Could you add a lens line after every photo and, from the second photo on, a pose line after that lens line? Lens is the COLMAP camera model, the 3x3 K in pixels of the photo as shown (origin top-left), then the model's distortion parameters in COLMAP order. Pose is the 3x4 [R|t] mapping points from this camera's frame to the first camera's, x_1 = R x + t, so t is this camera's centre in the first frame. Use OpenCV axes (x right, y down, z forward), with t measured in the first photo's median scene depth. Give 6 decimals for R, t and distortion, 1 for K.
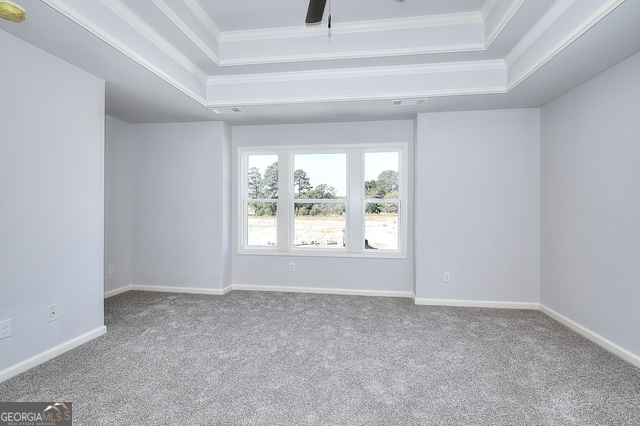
lens RADIAL K [[298.8, 0, 320.6], [0, 298.8, 208.9], [0, 0, 1]] dist [-0.011526, 0.002605]
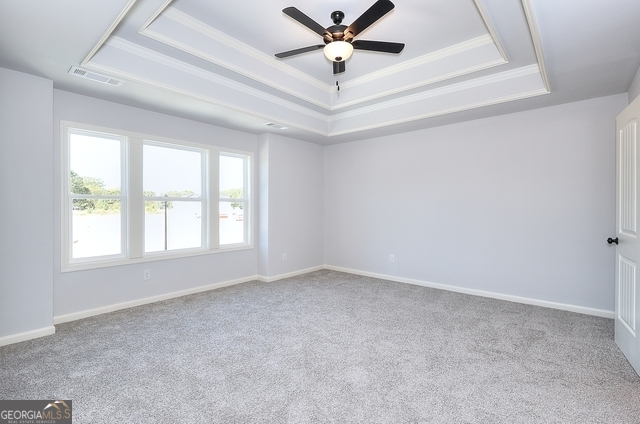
lens RADIAL K [[298.8, 0, 322.8], [0, 298.8, 207.6], [0, 0, 1]] dist [-0.011526, 0.002605]
pose [[0.541180, -0.012233, 0.840818, -0.564913], [-0.000938, 0.999885, 0.015151, -0.014845], [-0.840906, -0.008988, 0.541107, 0.101982]]
